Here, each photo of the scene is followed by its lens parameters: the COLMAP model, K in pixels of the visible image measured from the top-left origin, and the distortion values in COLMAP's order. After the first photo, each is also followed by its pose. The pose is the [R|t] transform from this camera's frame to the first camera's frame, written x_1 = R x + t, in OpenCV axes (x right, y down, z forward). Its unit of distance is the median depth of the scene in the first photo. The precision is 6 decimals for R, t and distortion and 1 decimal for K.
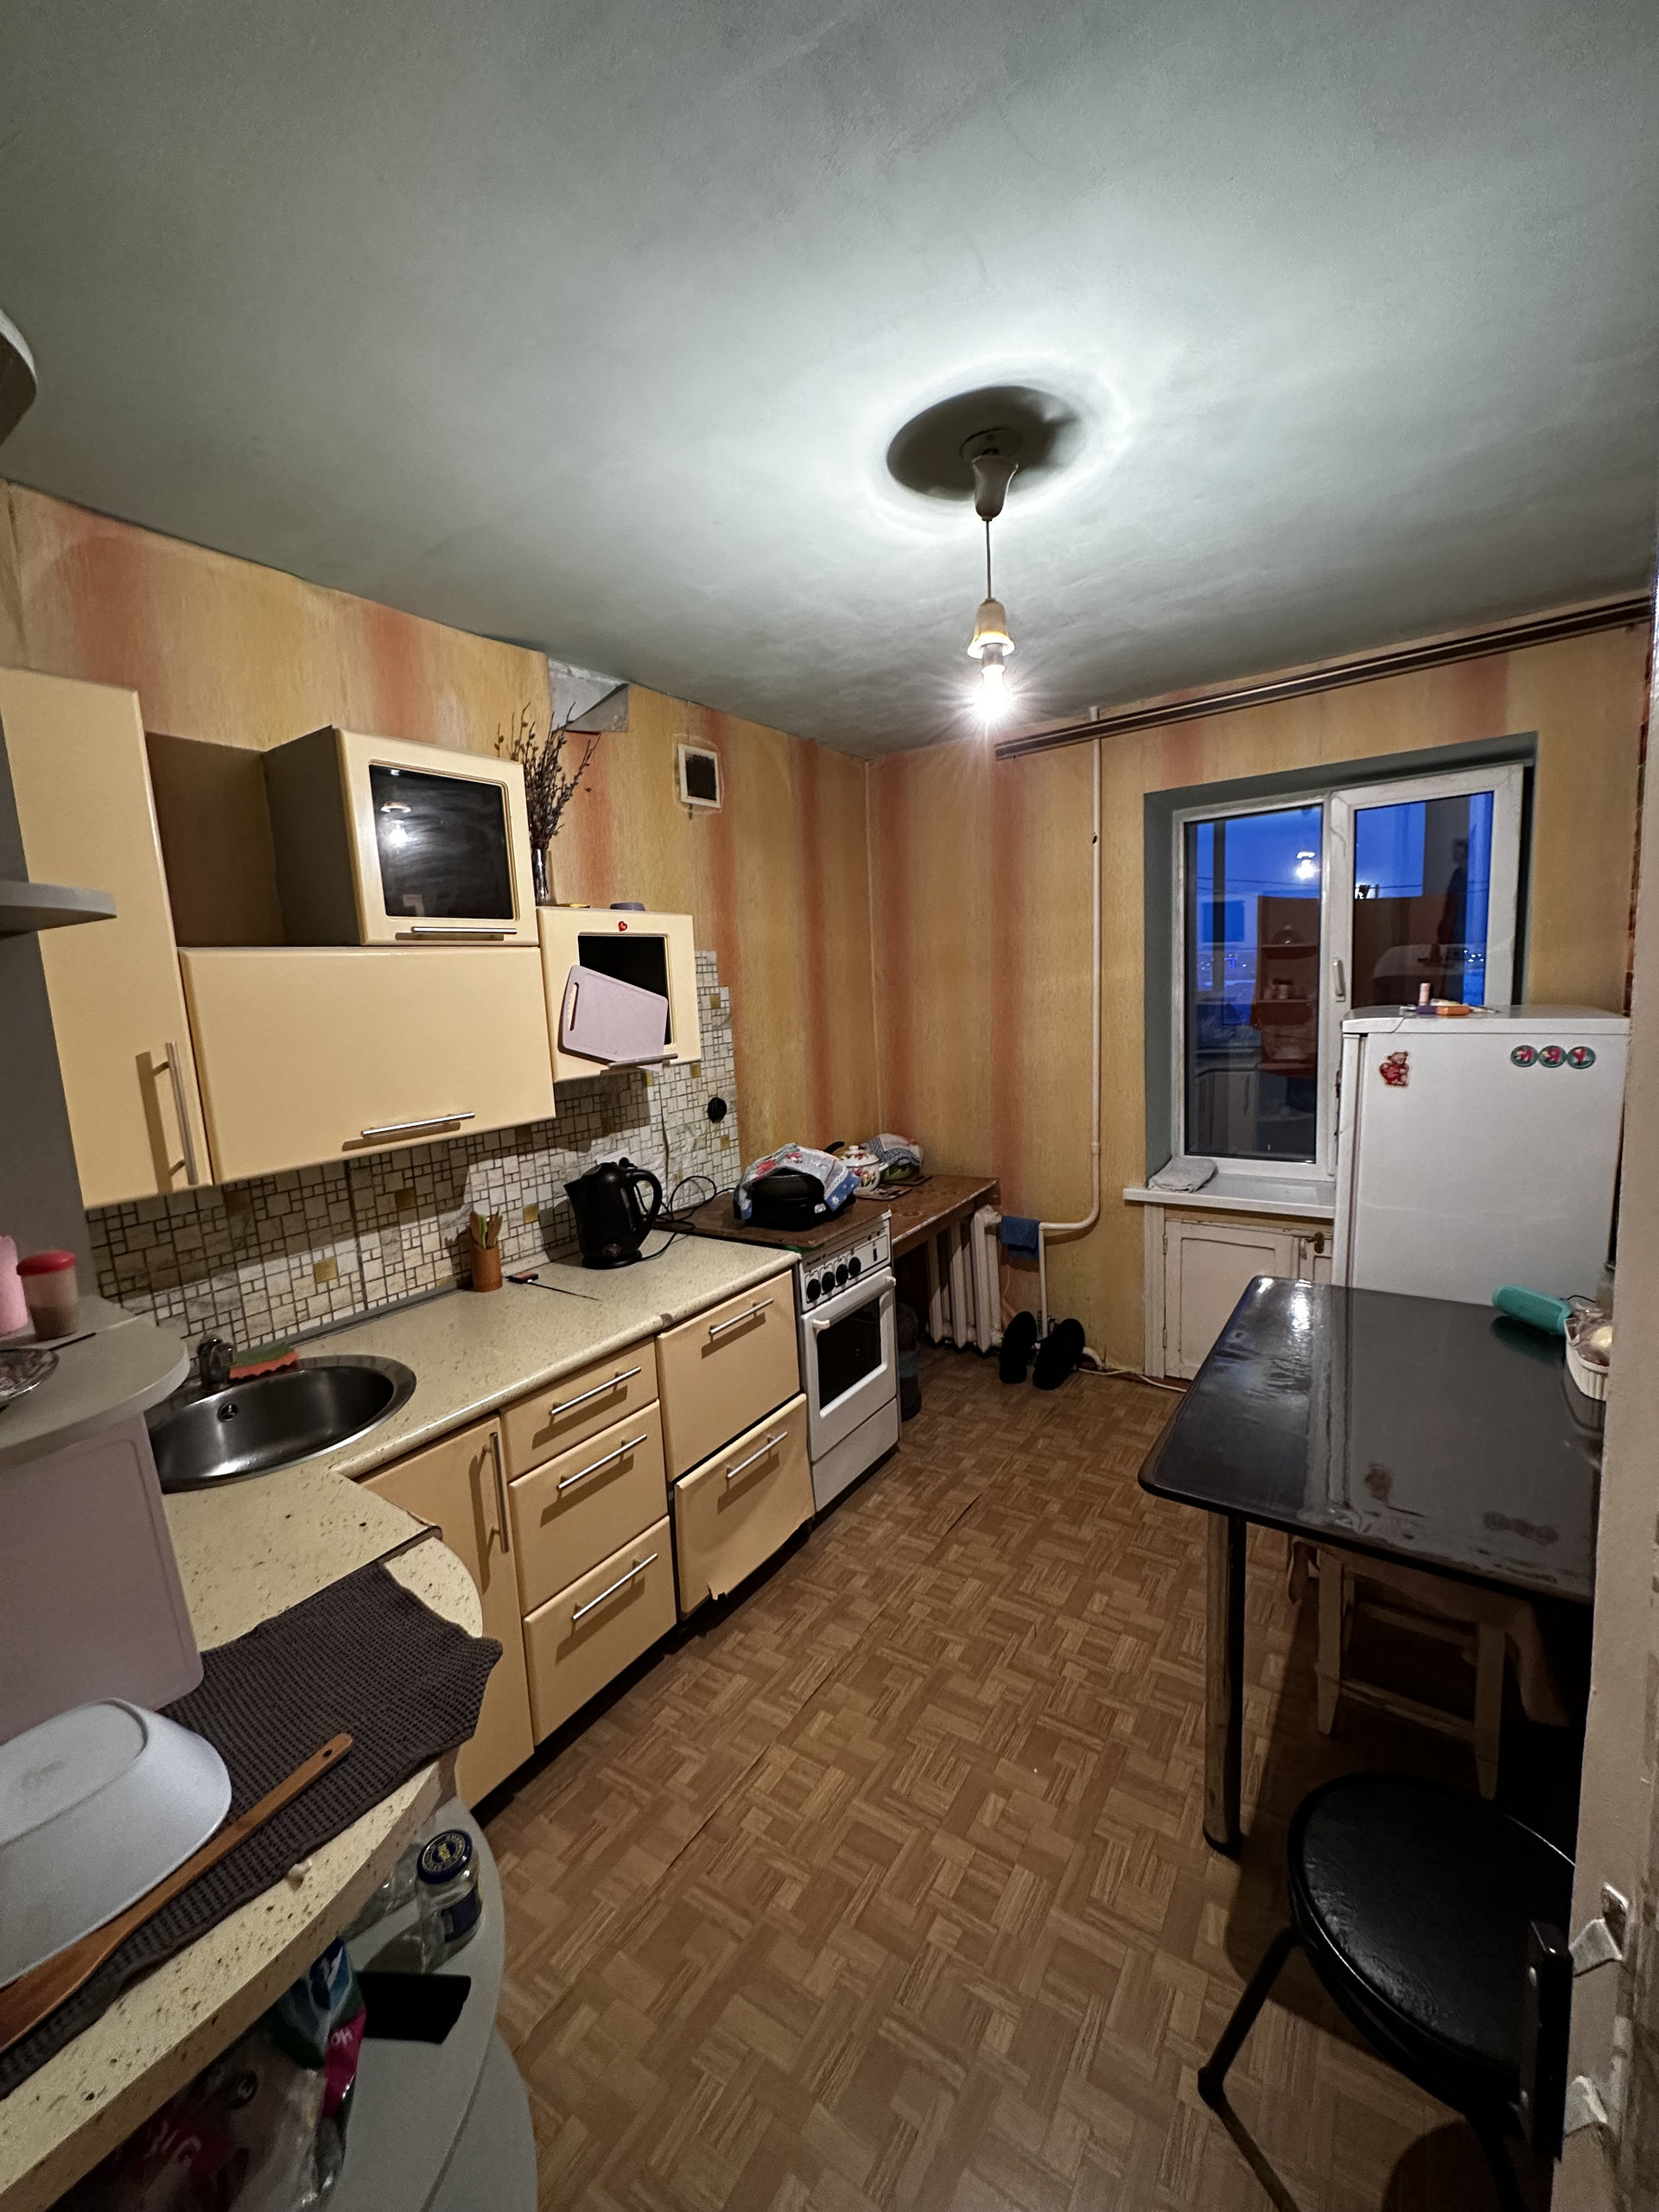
lens RADIAL K [[874.4, 0, 829.5], [0, 874.4, 1106.0], [0, 0, 1]] dist [0.001316, -0.000221]
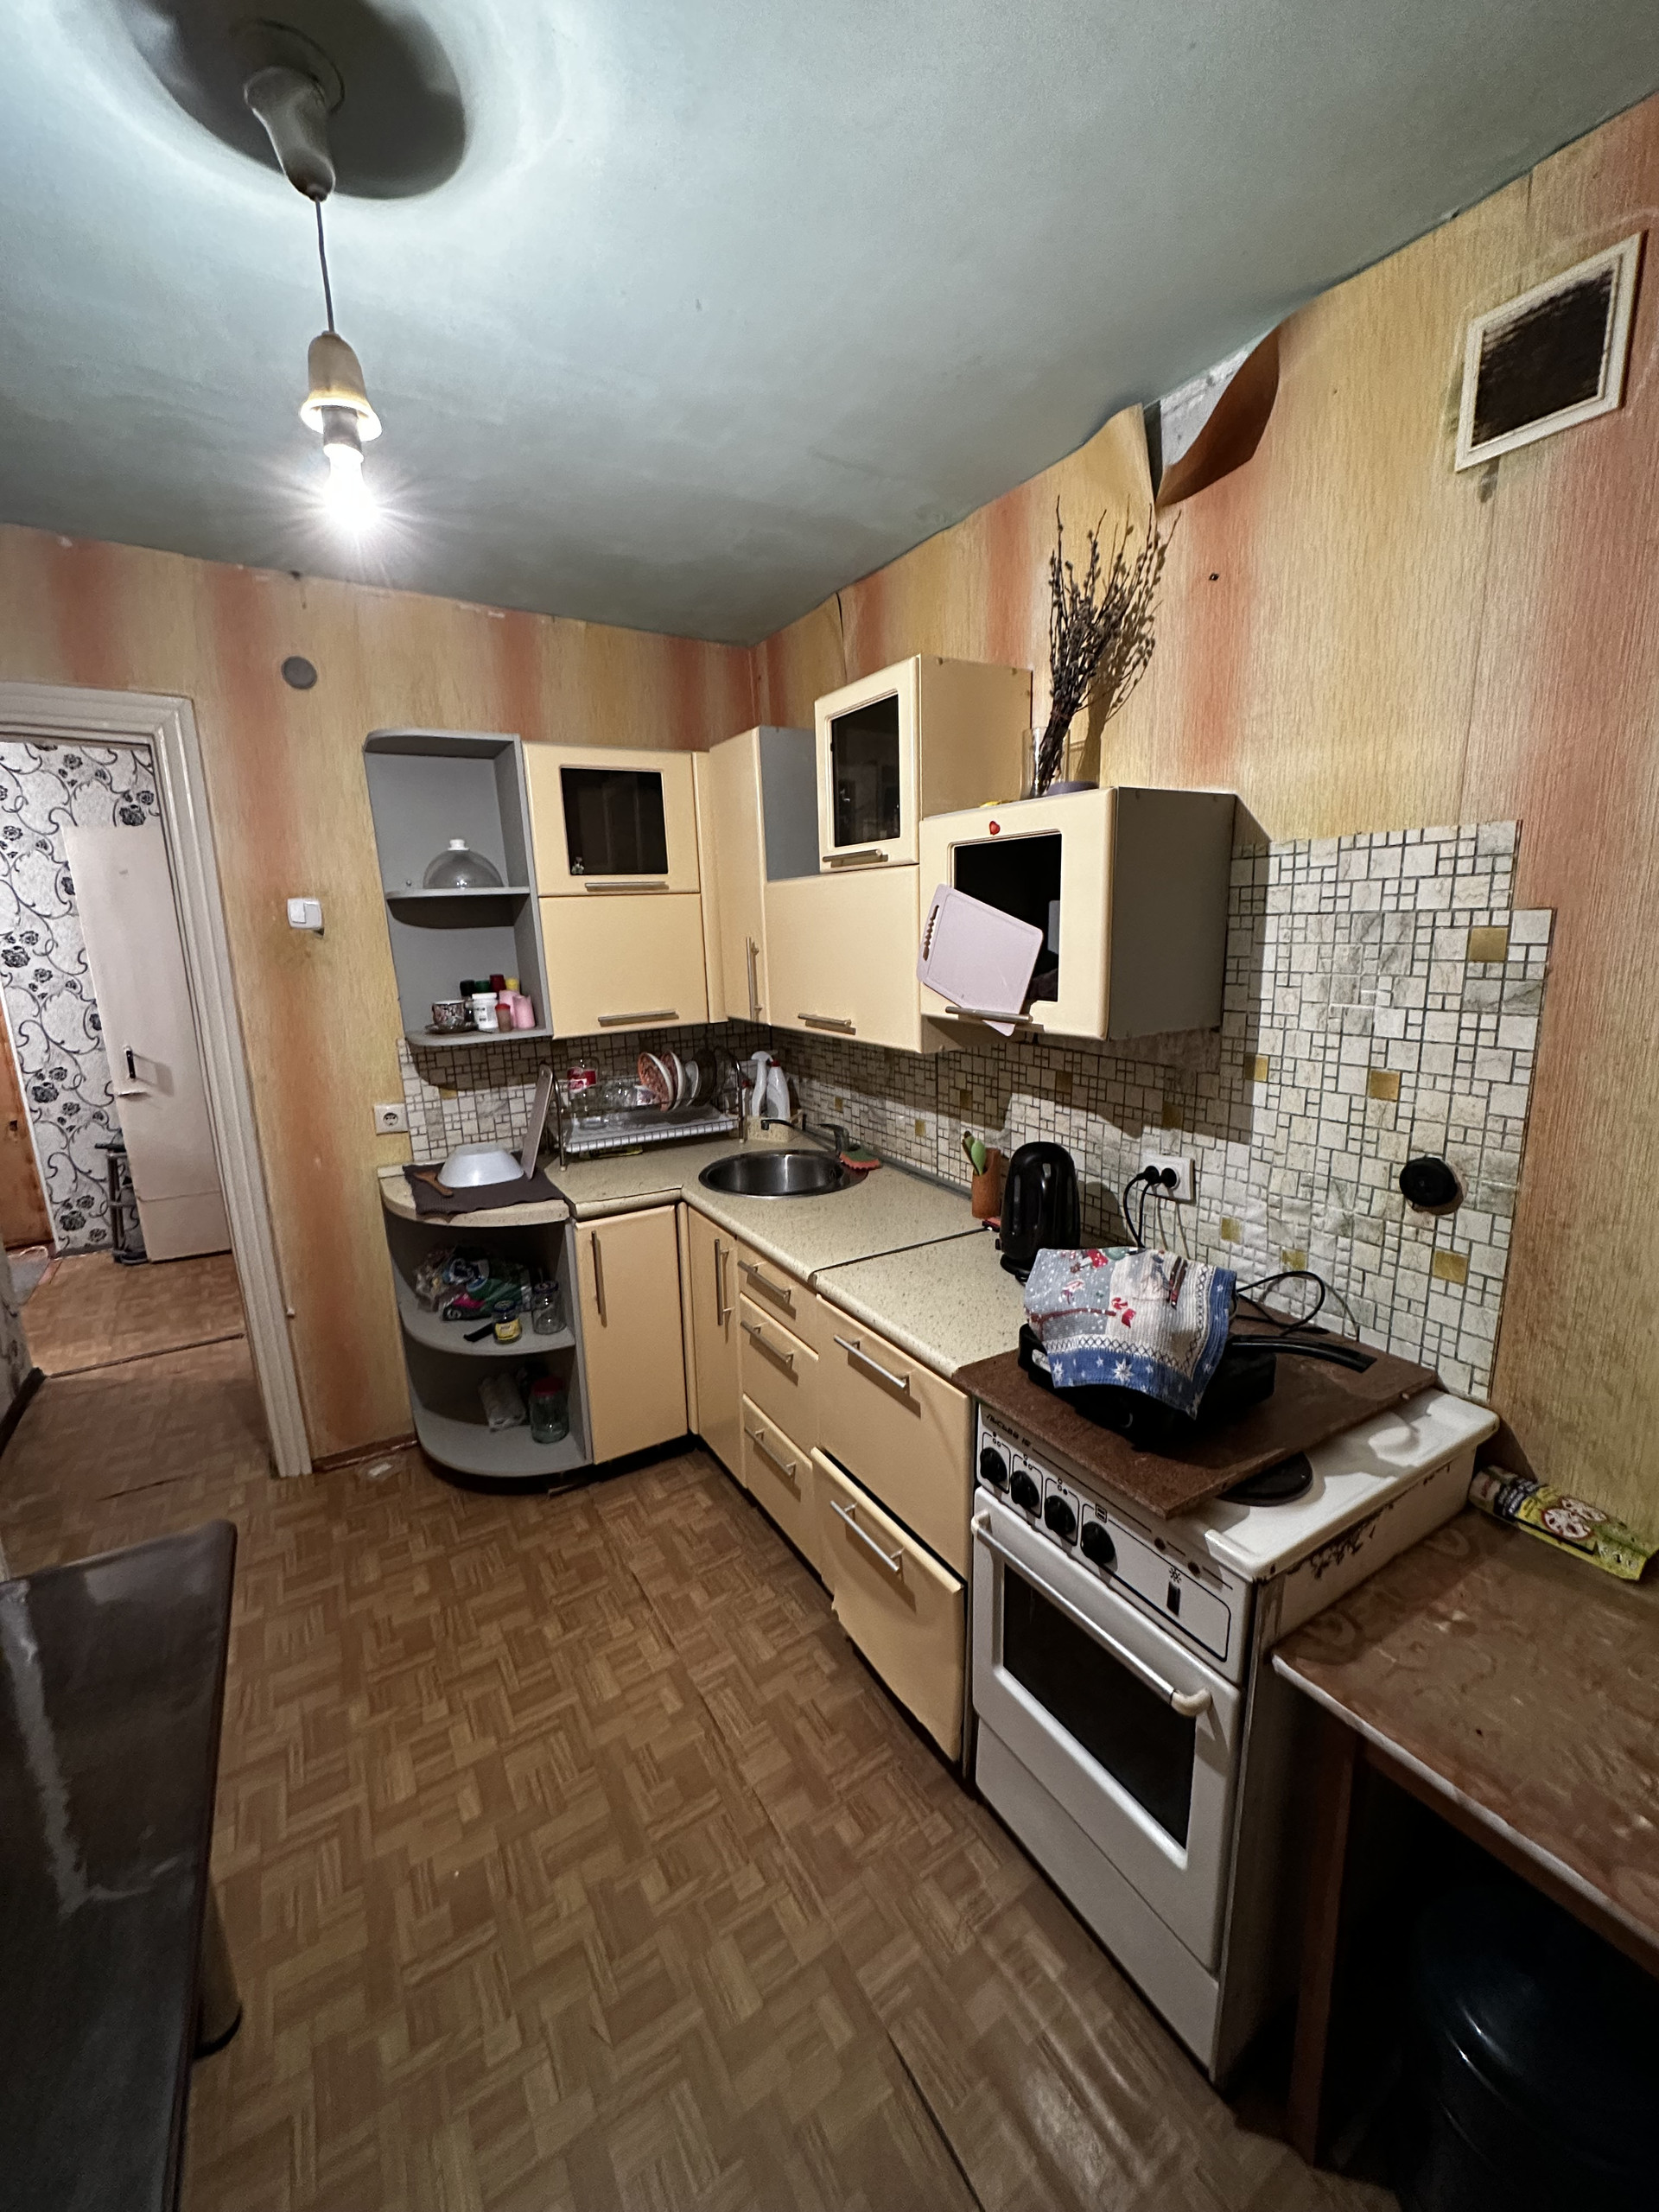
lens RADIAL K [[874.4, 0, 829.5], [0, 874.4, 1106.0], [0, 0, 1]] dist [0.001316, -0.000221]
pose [[-0.401419, 0.250091, -0.881089, 0.513009], [-0.090458, 0.946469, 0.309861, -0.195910], [0.911417, 0.204086, -0.357308, 1.162820]]
